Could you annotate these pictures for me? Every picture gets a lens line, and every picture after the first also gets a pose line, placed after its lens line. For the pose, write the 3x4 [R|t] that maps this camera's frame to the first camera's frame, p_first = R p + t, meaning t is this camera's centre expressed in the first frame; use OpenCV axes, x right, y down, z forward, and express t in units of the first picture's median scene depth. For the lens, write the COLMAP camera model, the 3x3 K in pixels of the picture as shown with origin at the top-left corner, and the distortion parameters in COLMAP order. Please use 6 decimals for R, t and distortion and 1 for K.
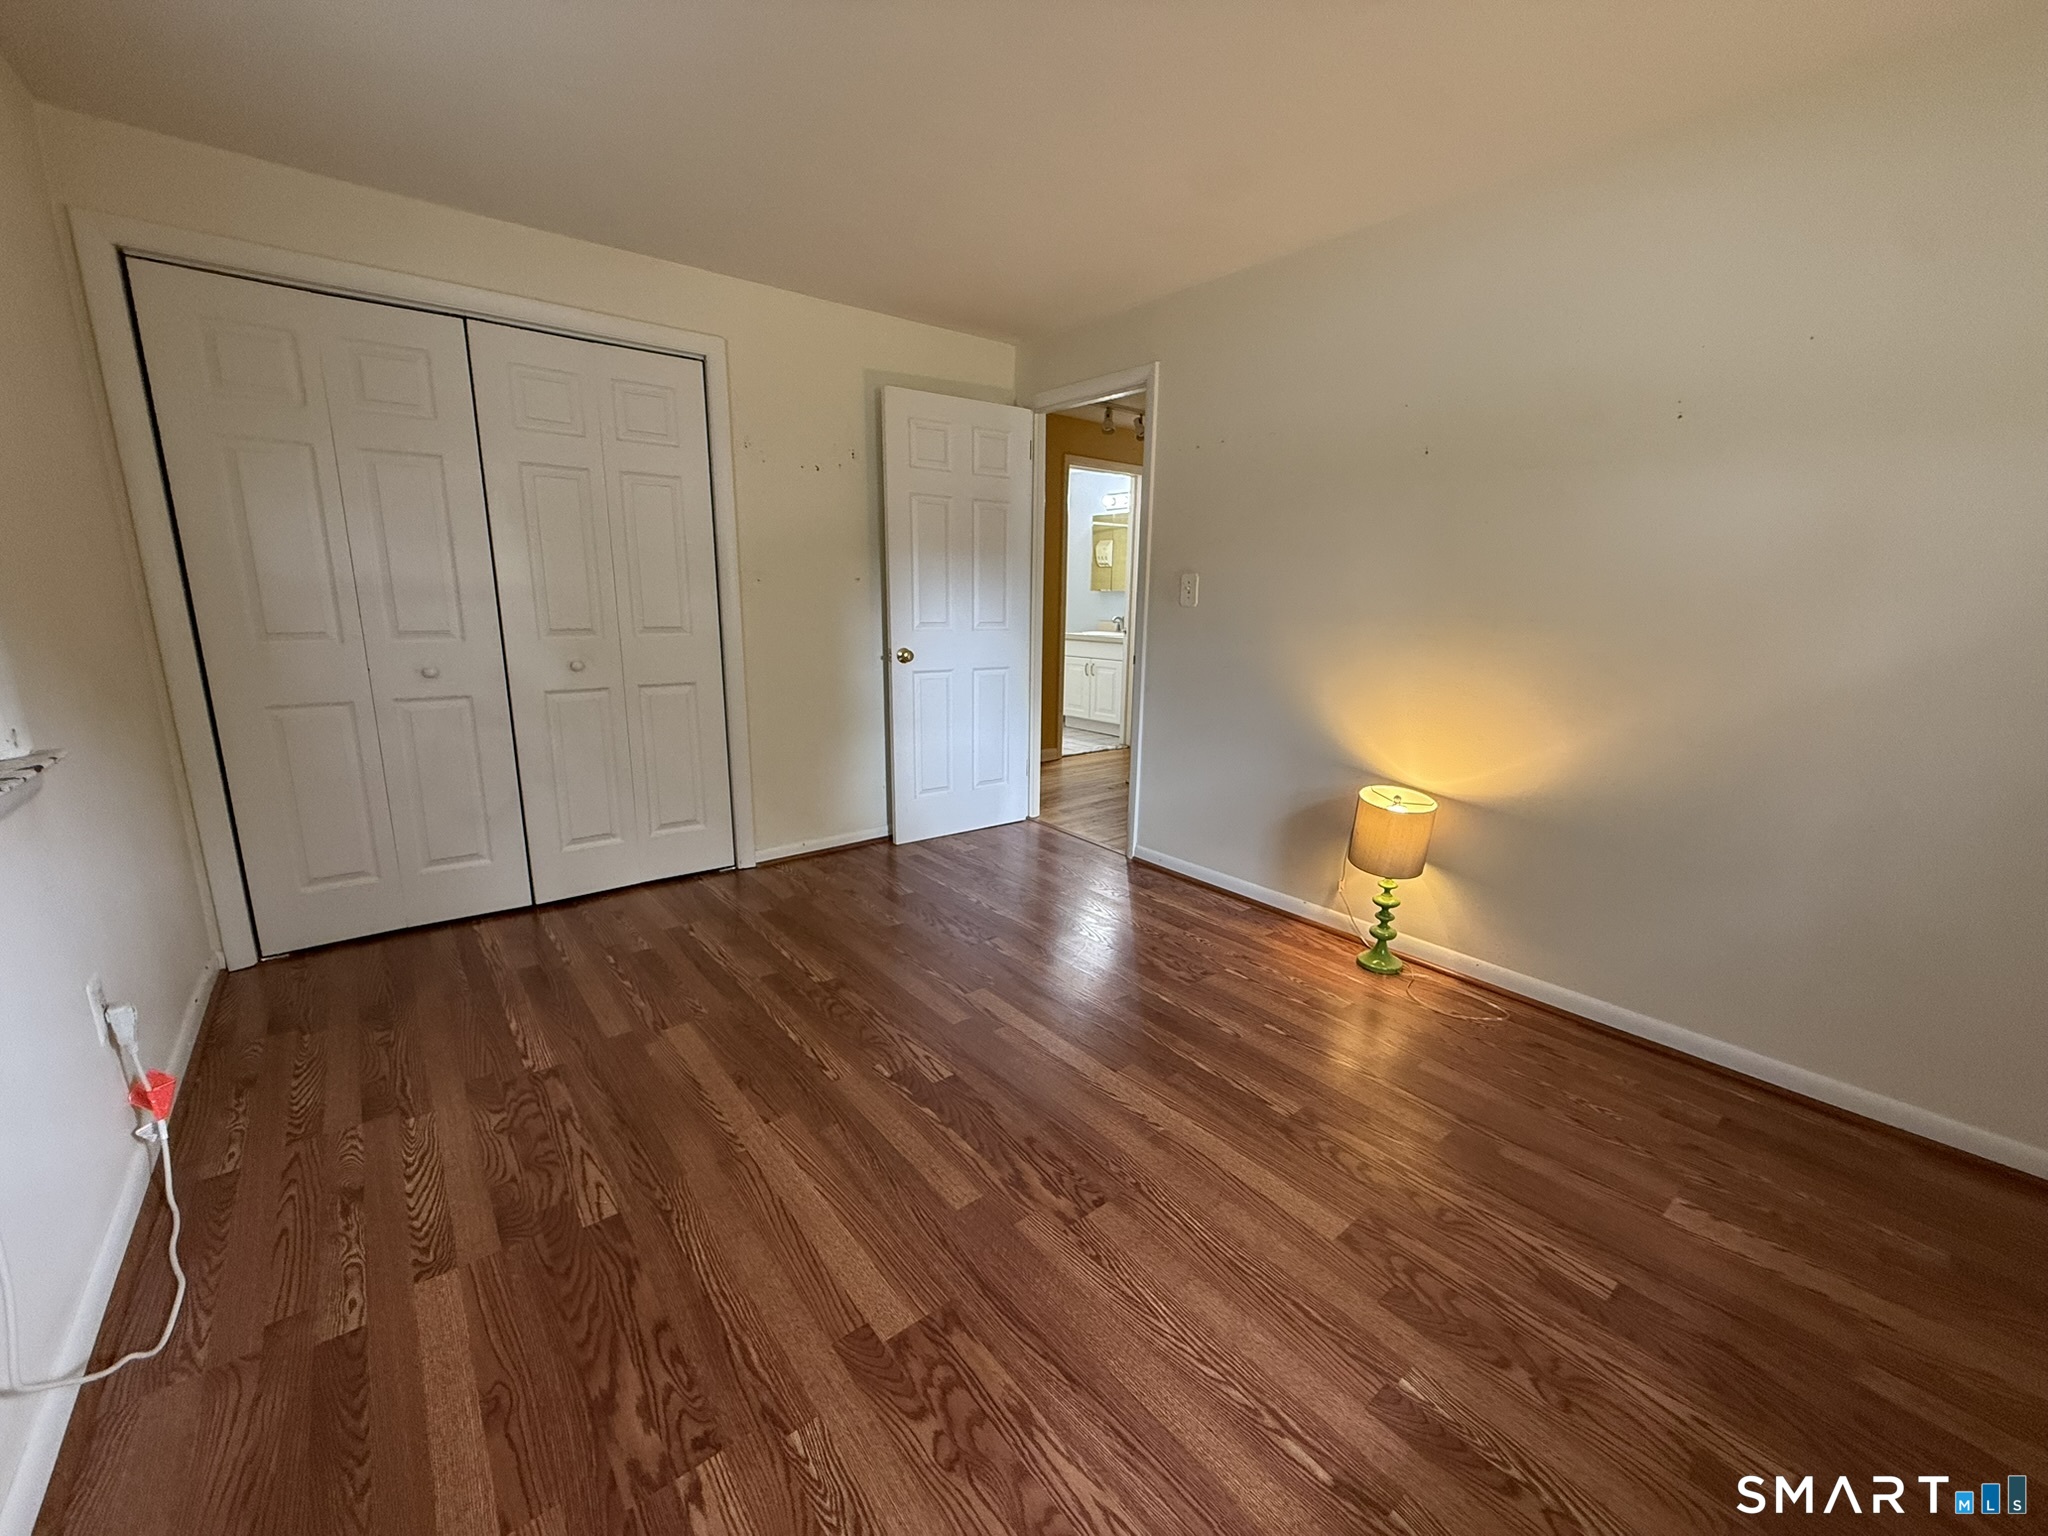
lens RADIAL K [[809.6, 0, 1023.6], [0, 809.6, 768.7], [0, 0, 1]] dist [-0.004646, 0.000399]
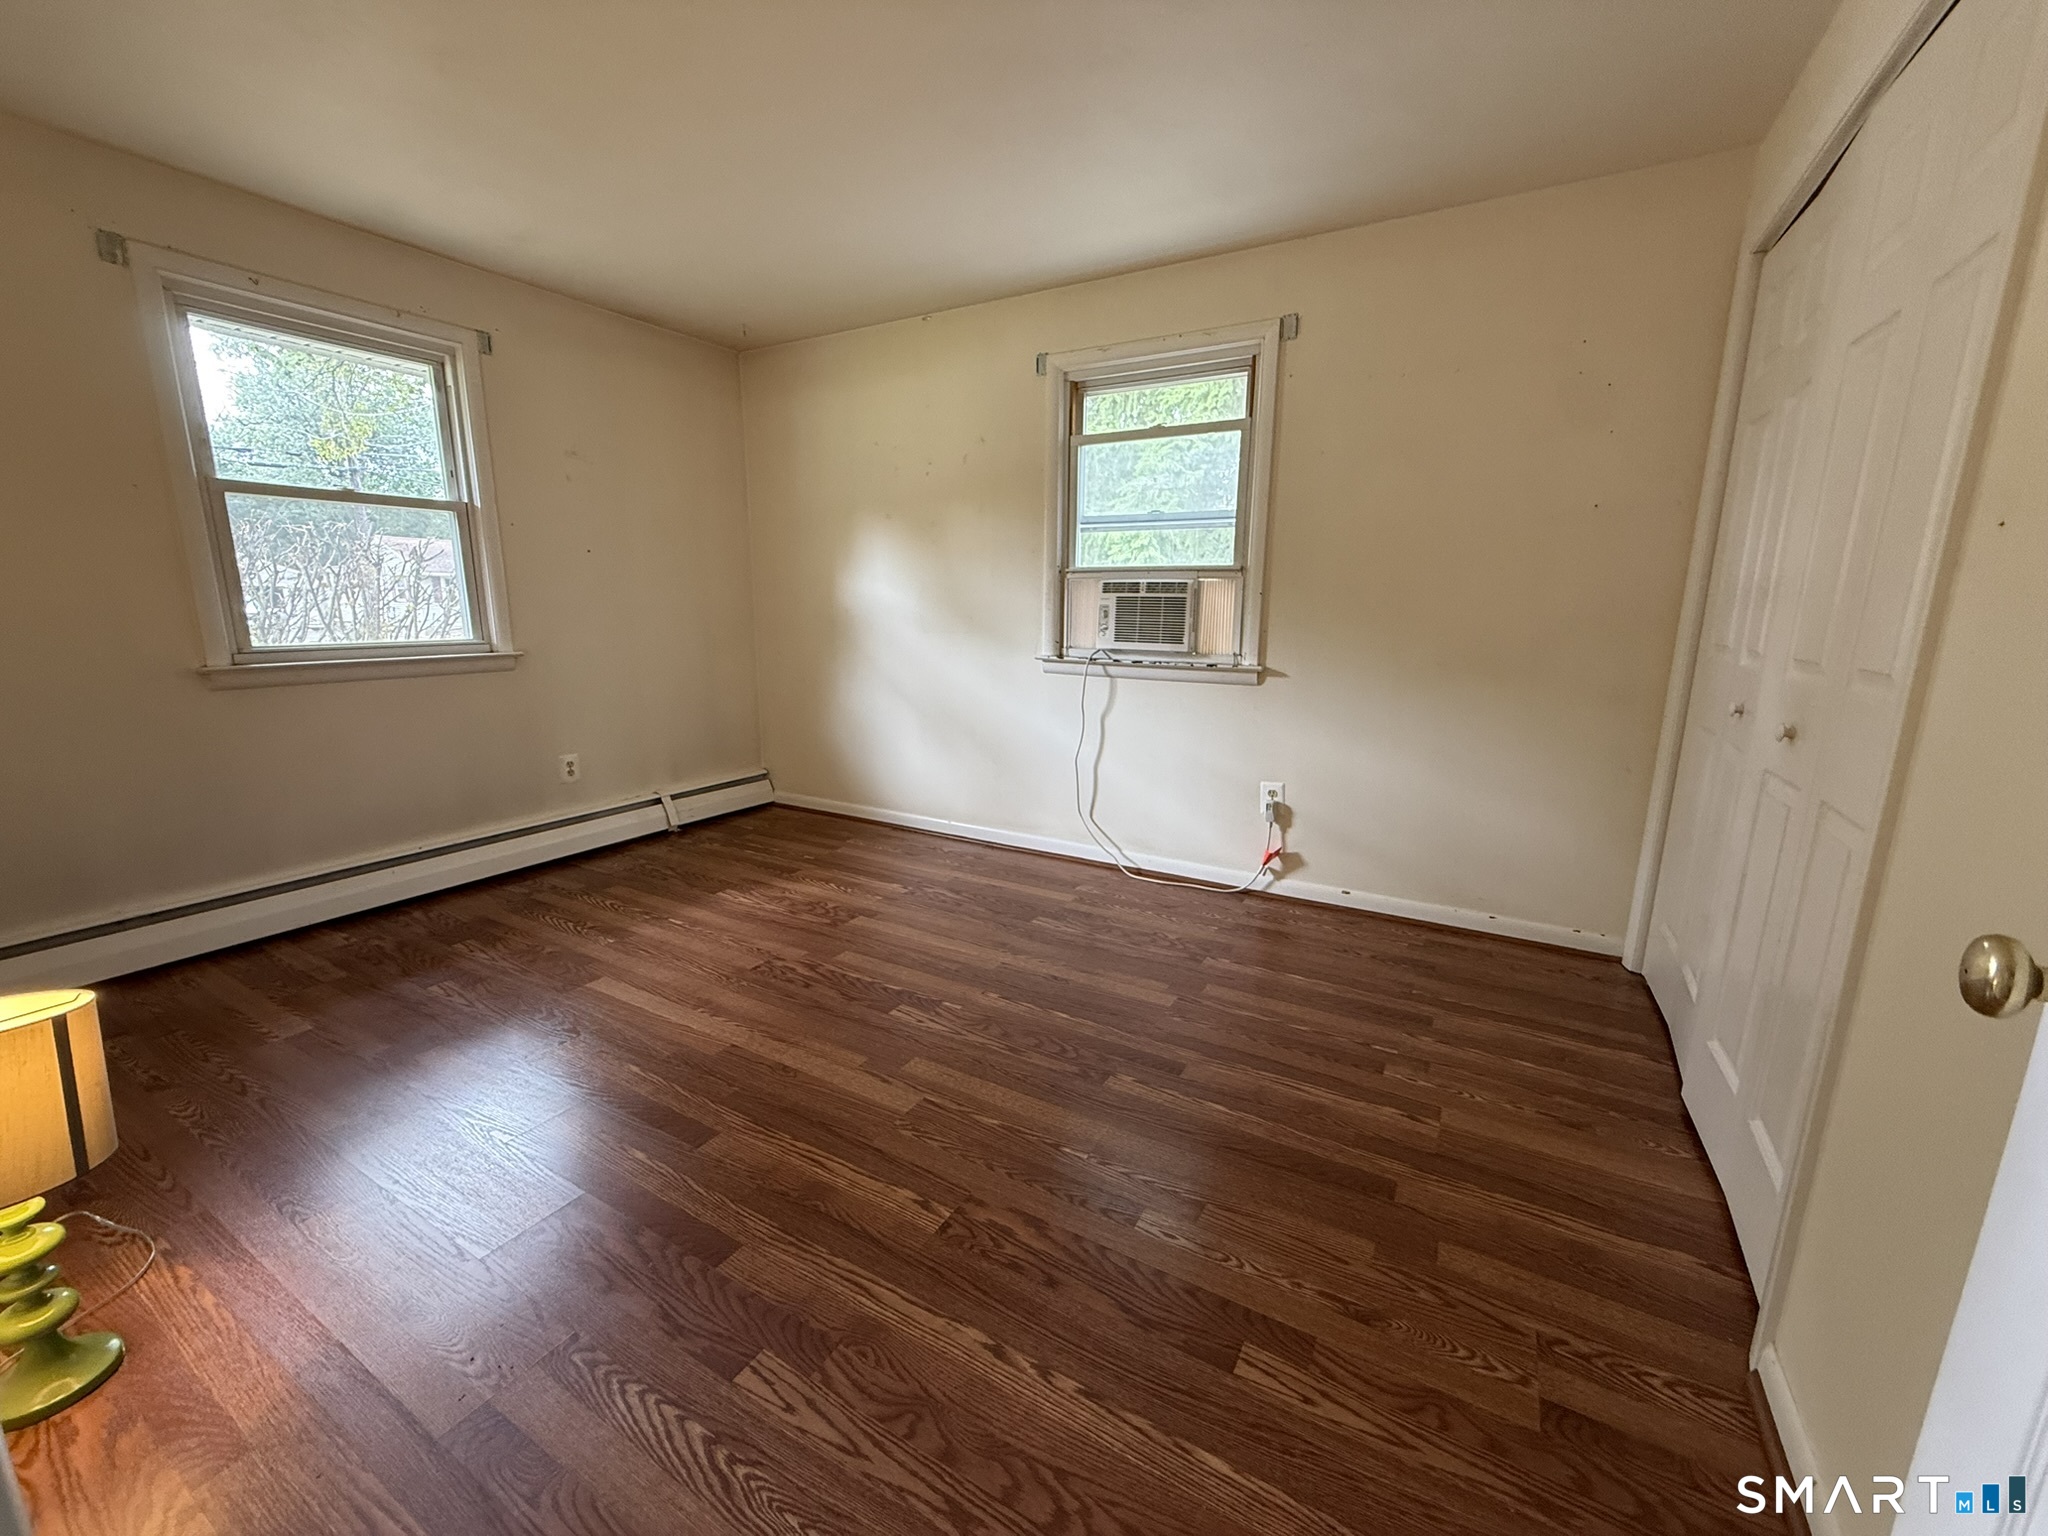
lens RADIAL K [[809.6, 0, 1023.6], [0, 809.6, 768.7], [0, 0, 1]] dist [-0.004646, 0.000399]
pose [[-0.934108, 0.047979, -0.353753, 0.143910], [-0.099867, 0.916243, 0.387975, -0.466824], [0.342738, 0.397739, -0.851078, 2.322871]]
